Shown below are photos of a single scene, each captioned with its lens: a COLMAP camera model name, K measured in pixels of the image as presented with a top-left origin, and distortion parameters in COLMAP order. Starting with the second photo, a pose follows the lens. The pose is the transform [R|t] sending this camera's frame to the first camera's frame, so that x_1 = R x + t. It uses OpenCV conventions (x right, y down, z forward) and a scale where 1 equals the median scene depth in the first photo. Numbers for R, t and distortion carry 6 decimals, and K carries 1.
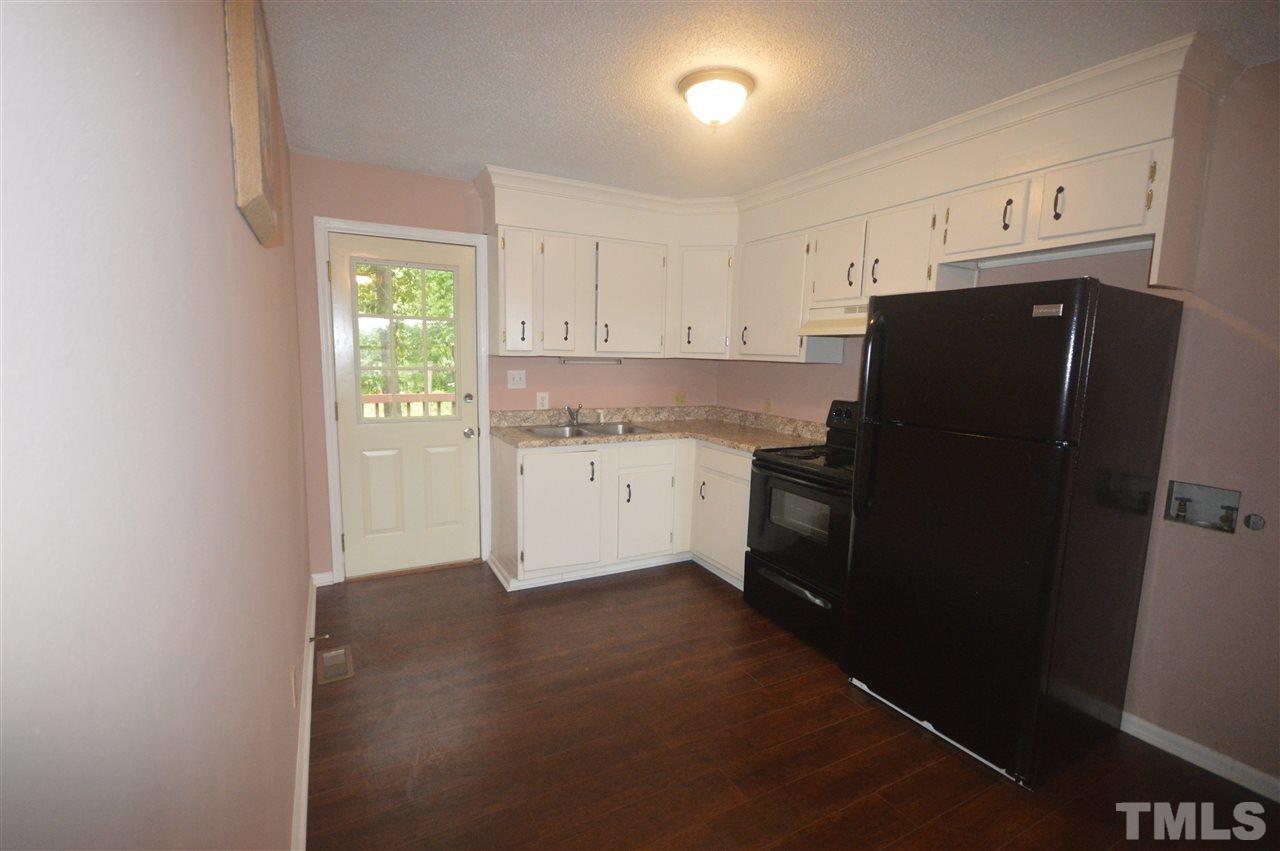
lens RADIAL K [[565.6, 0, 628.9], [0, 565.6, 423.5], [0, 0, 1]] dist [-0.000437, -0.006646]
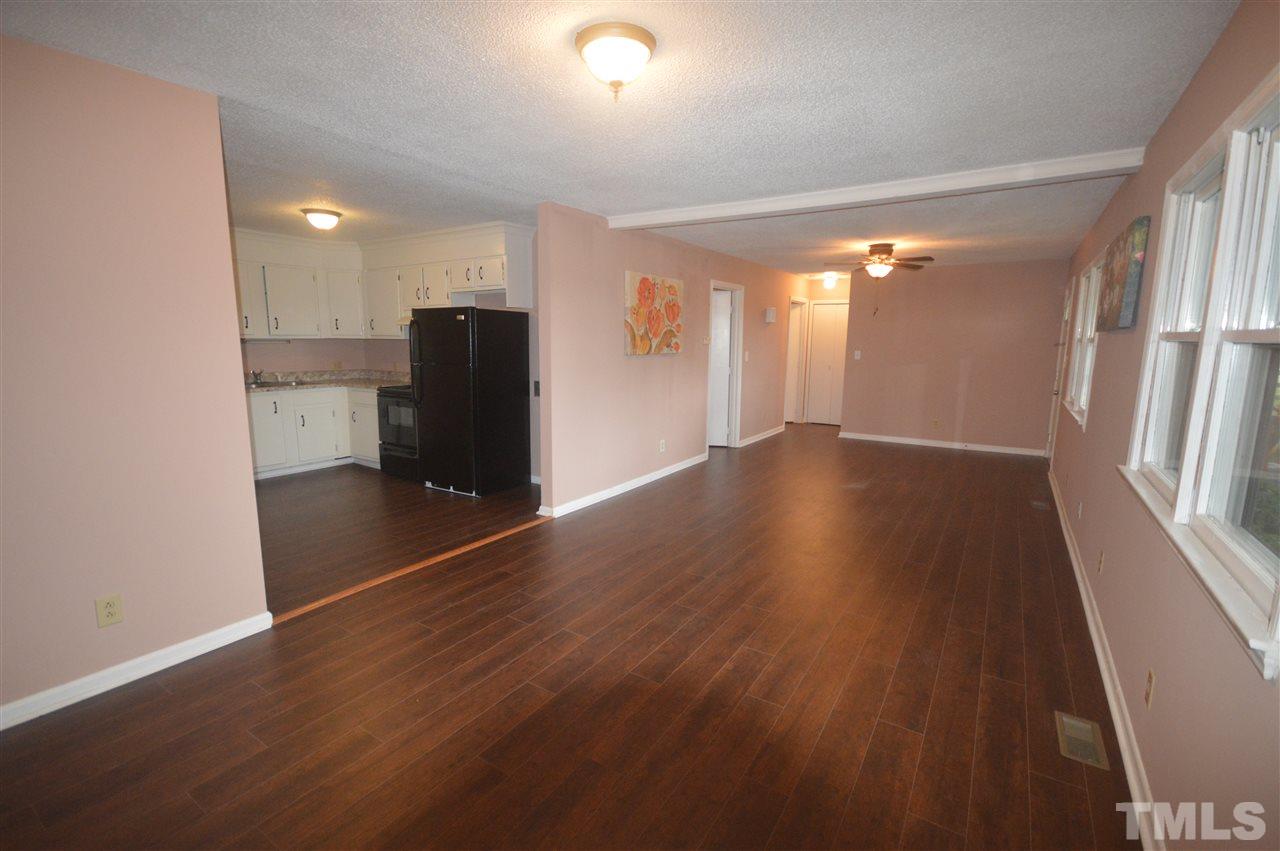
lens RADIAL K [[565.6, 0, 638.7], [0, 565.6, 427.2], [0, 0, 1]] dist [-0.000437, -0.006646]
pose [[0.869450, -0.091757, 0.485424, 0.048900], [0.074039, 0.995704, 0.055600, 0.120563], [-0.488440, -0.012401, 0.872509, -0.904853]]
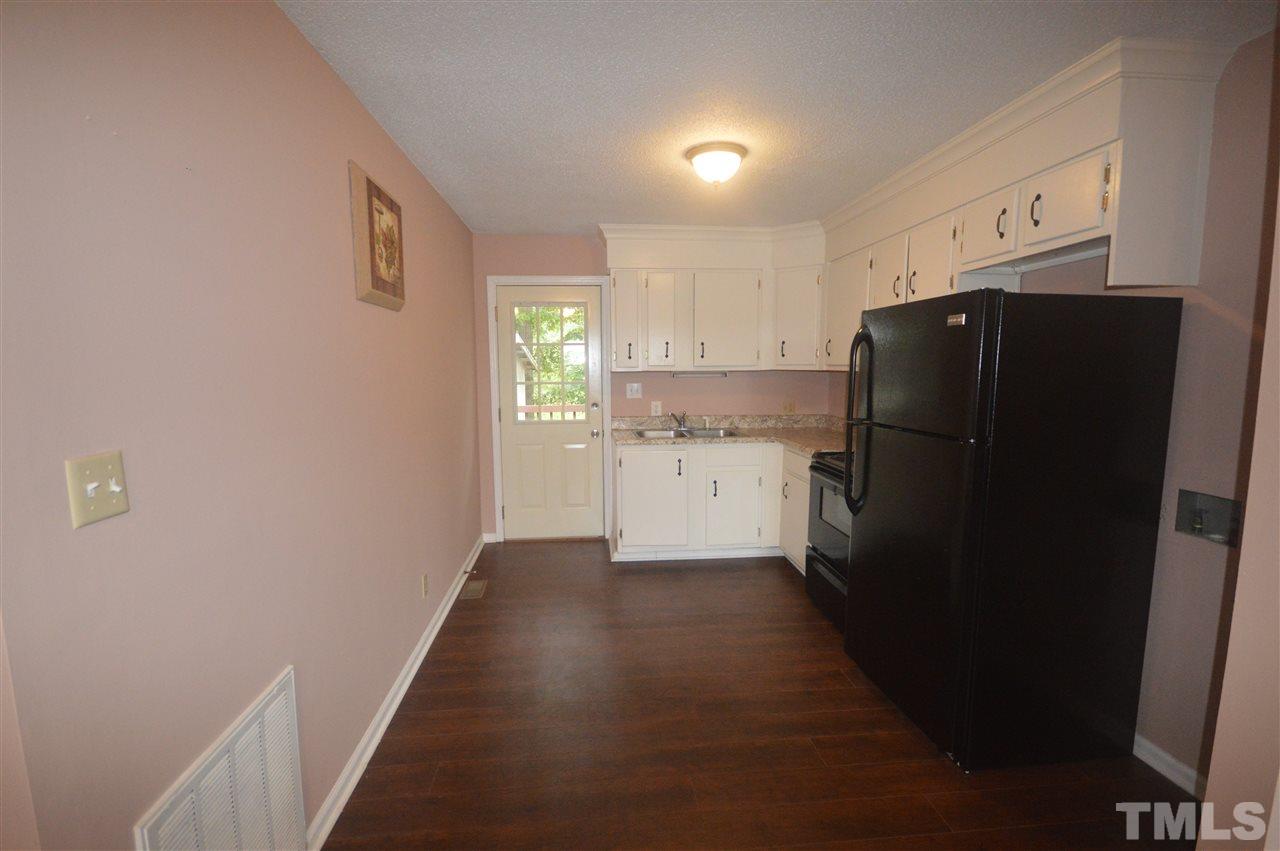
lens RADIAL K [[565.6, 0, 631.6], [0, 565.6, 425.0], [0, 0, 1]] dist [-0.000437, -0.006646]
pose [[0.921120, 0.013179, -0.389055, 0.284232], [-0.022252, 0.999575, -0.018822, 0.019289], [0.388641, 0.025994, 0.921022, -0.125188]]
